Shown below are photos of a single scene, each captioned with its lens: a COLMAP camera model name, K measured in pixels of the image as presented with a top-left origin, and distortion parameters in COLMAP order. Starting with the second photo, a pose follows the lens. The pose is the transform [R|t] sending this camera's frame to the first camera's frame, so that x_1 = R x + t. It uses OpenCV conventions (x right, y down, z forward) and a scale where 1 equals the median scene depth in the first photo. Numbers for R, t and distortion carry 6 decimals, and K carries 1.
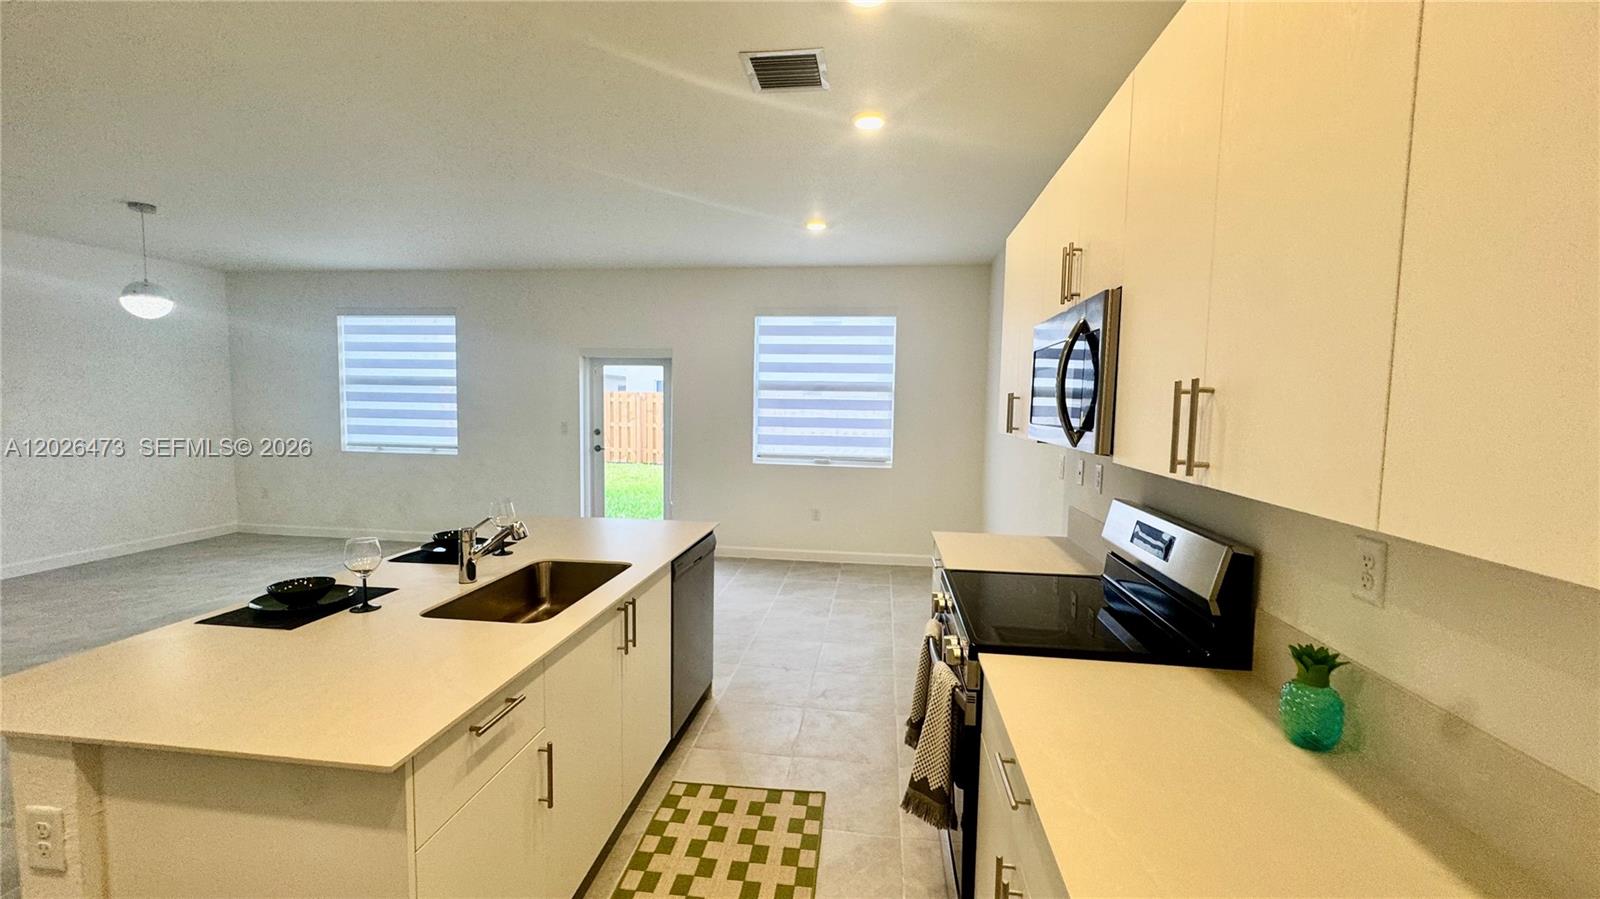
lens RADIAL K [[640.7, 0, 798.9], [0, 640.7, 447.9], [0, 0, 1]] dist [-0.002533, 0.000571]
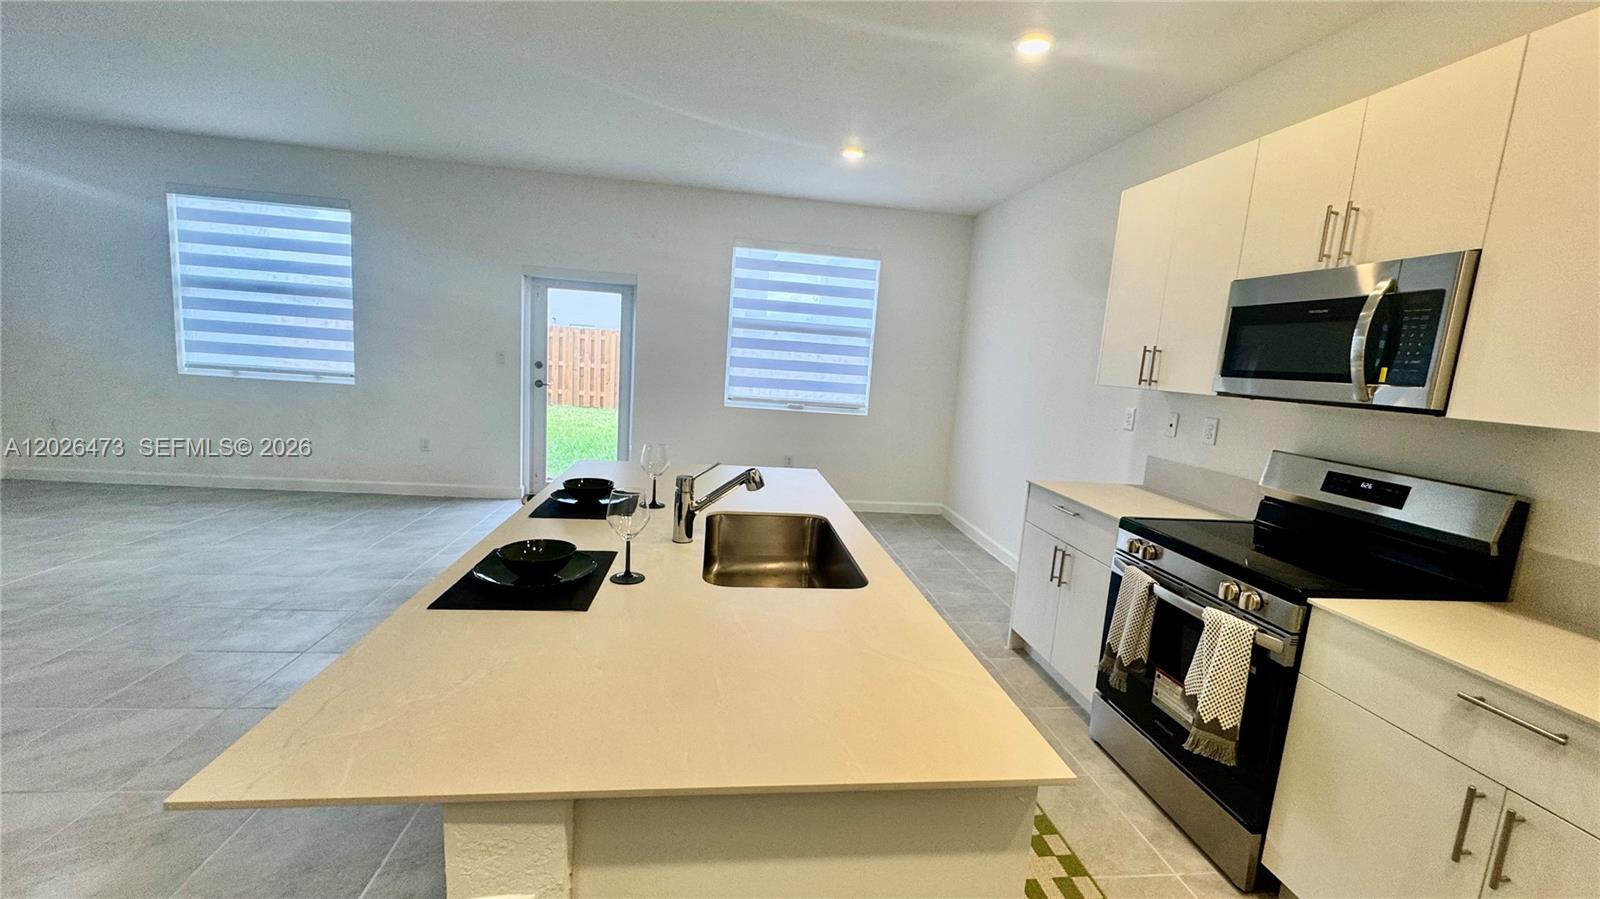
lens RADIAL K [[640.7, 0, 798.9], [0, 640.7, 447.9], [0, 0, 1]] dist [-0.002533, 0.000571]
pose [[0.965623, 0.014283, 0.259555, -0.204345], [-0.035898, 0.996250, 0.078729, 0.006844], [-0.257457, -0.085340, 0.962514, 0.061947]]
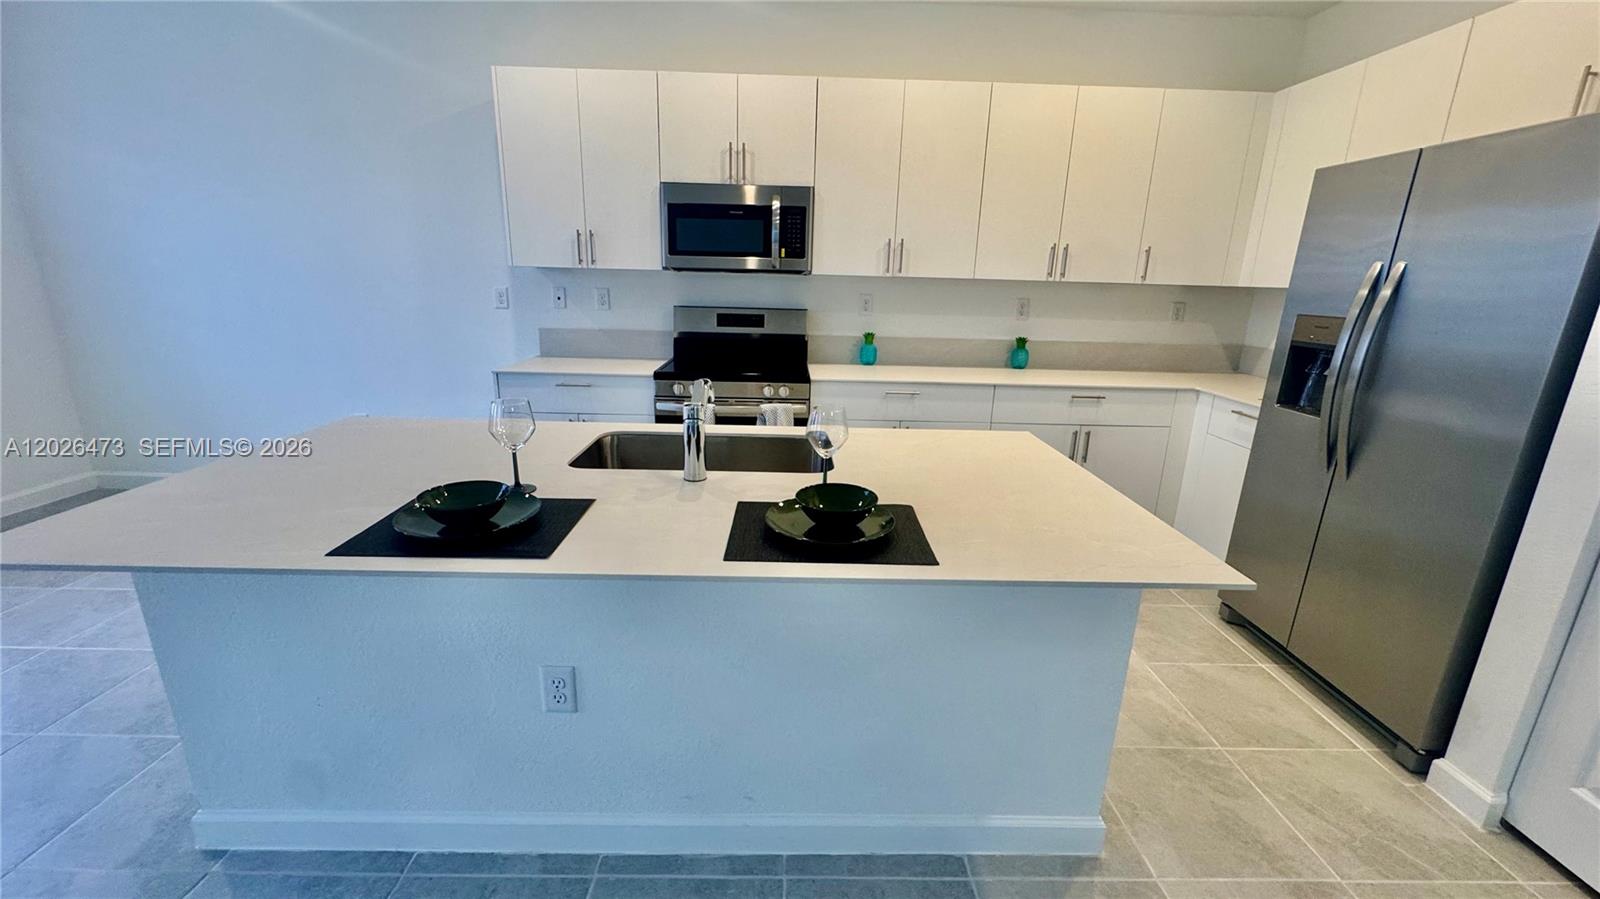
lens RADIAL K [[640.7, 0, 798.9], [0, 640.7, 447.9], [0, 0, 1]] dist [-0.002533, 0.000571]
pose [[-0.138880, -0.276703, 0.950867, -0.418518], [0.043633, 0.957529, 0.285015, -0.008137], [-0.989347, 0.081073, -0.120909, 0.333832]]
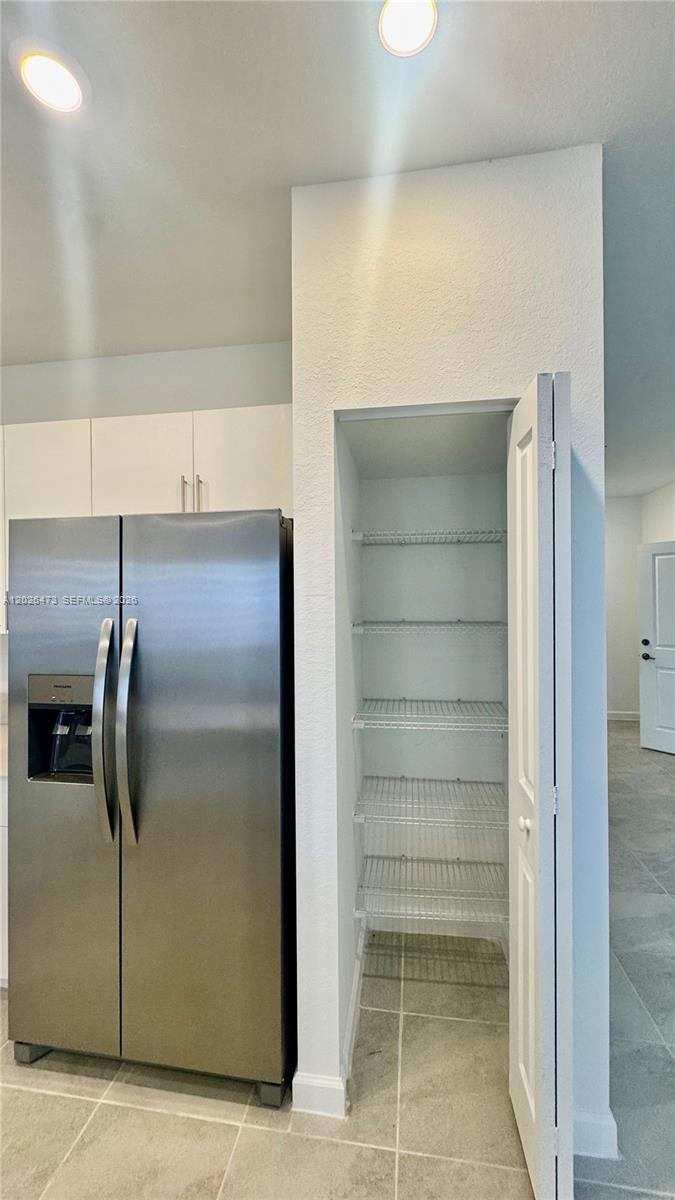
lens RADIAL K [[480.5, 0, 337.5], [0, 480.5, 600.0], [0, 0, 1]] dist [-0.002533, 0.000571]
pose [[-0.999726, -0.010908, 0.020688, -0.245205], [-0.009481, 0.997649, 0.067872, -0.019661], [-0.021379, 0.067657, -0.997480, 0.235636]]
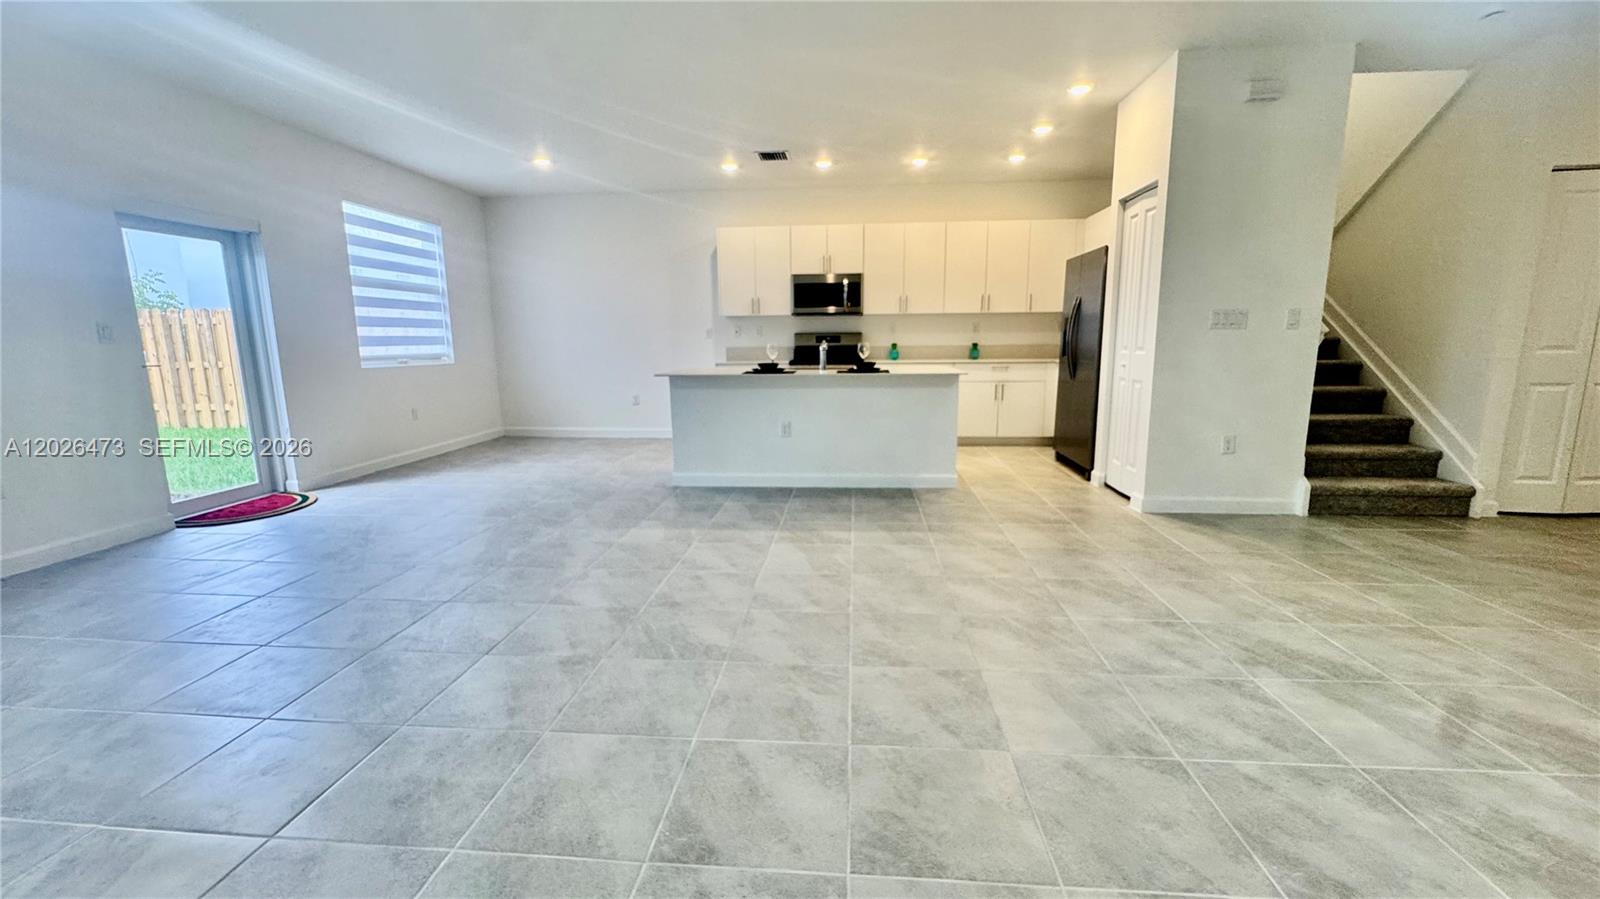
lens RADIAL K [[640.7, 0, 798.9], [0, 640.7, 447.9], [0, 0, 1]] dist [-0.002533, 0.000571]
pose [[-0.040835, -0.184864, 0.981915, -0.983565], [0.081562, 0.978839, 0.187676, 0.015157], [-0.995831, 0.087751, -0.024893, 0.403993]]
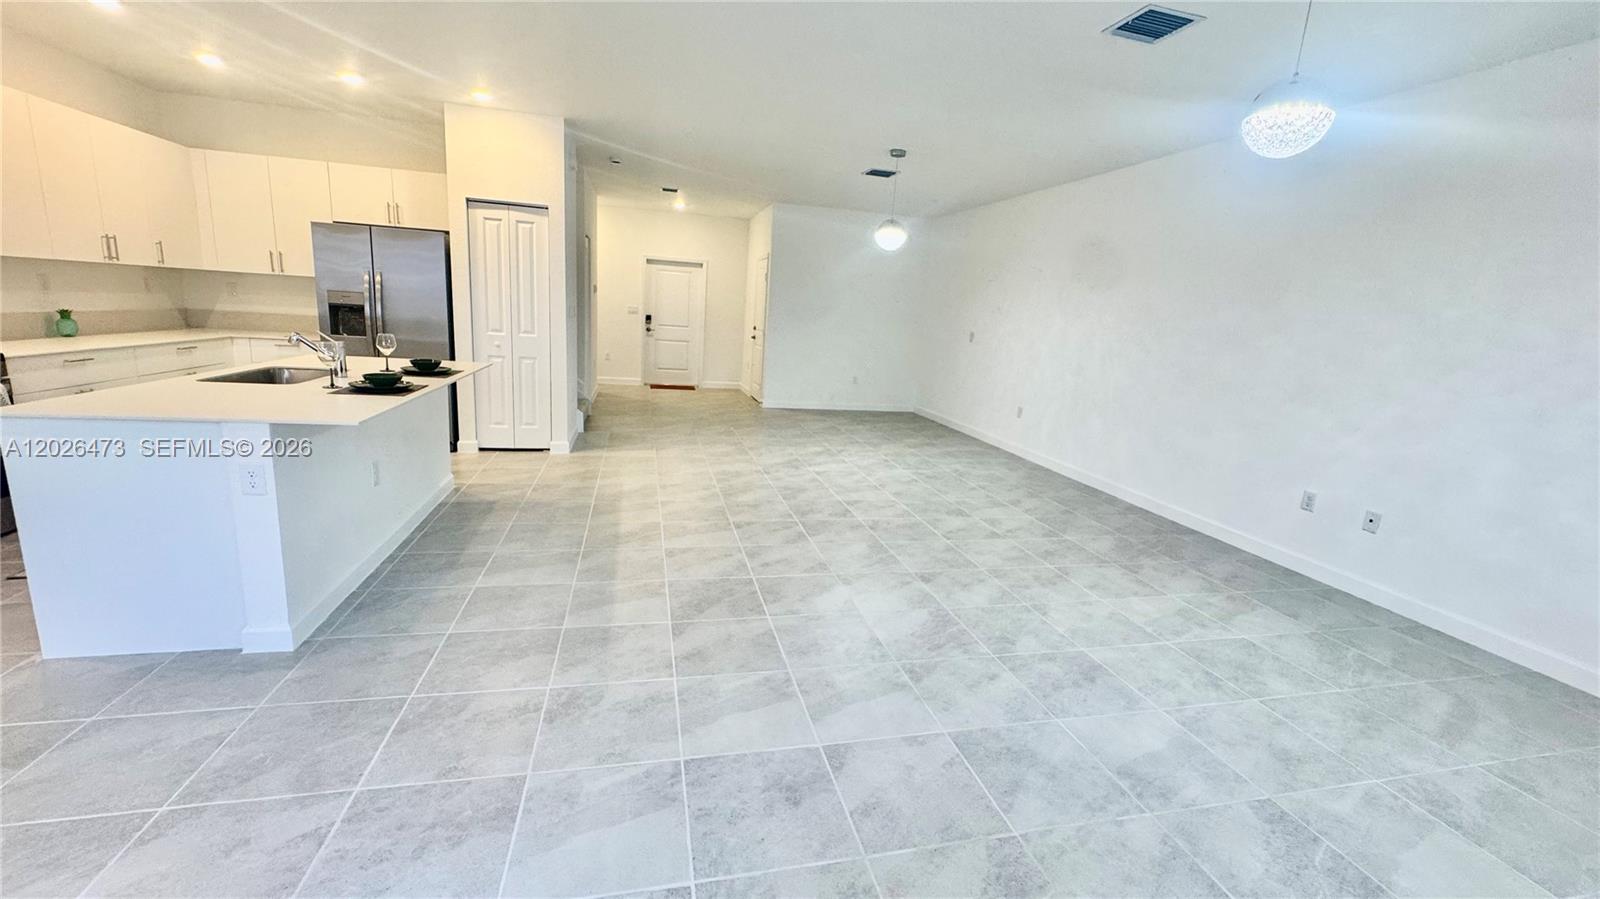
lens RADIAL K [[640.7, 0, 798.9], [0, 640.7, 447.9], [0, 0, 1]] dist [-0.002533, 0.000571]
pose [[-0.932026, -0.003626, -0.362373, -0.338650], [-0.108375, 0.956976, 0.269168, -0.053995], [0.345806, 0.290143, -0.892320, 0.960483]]
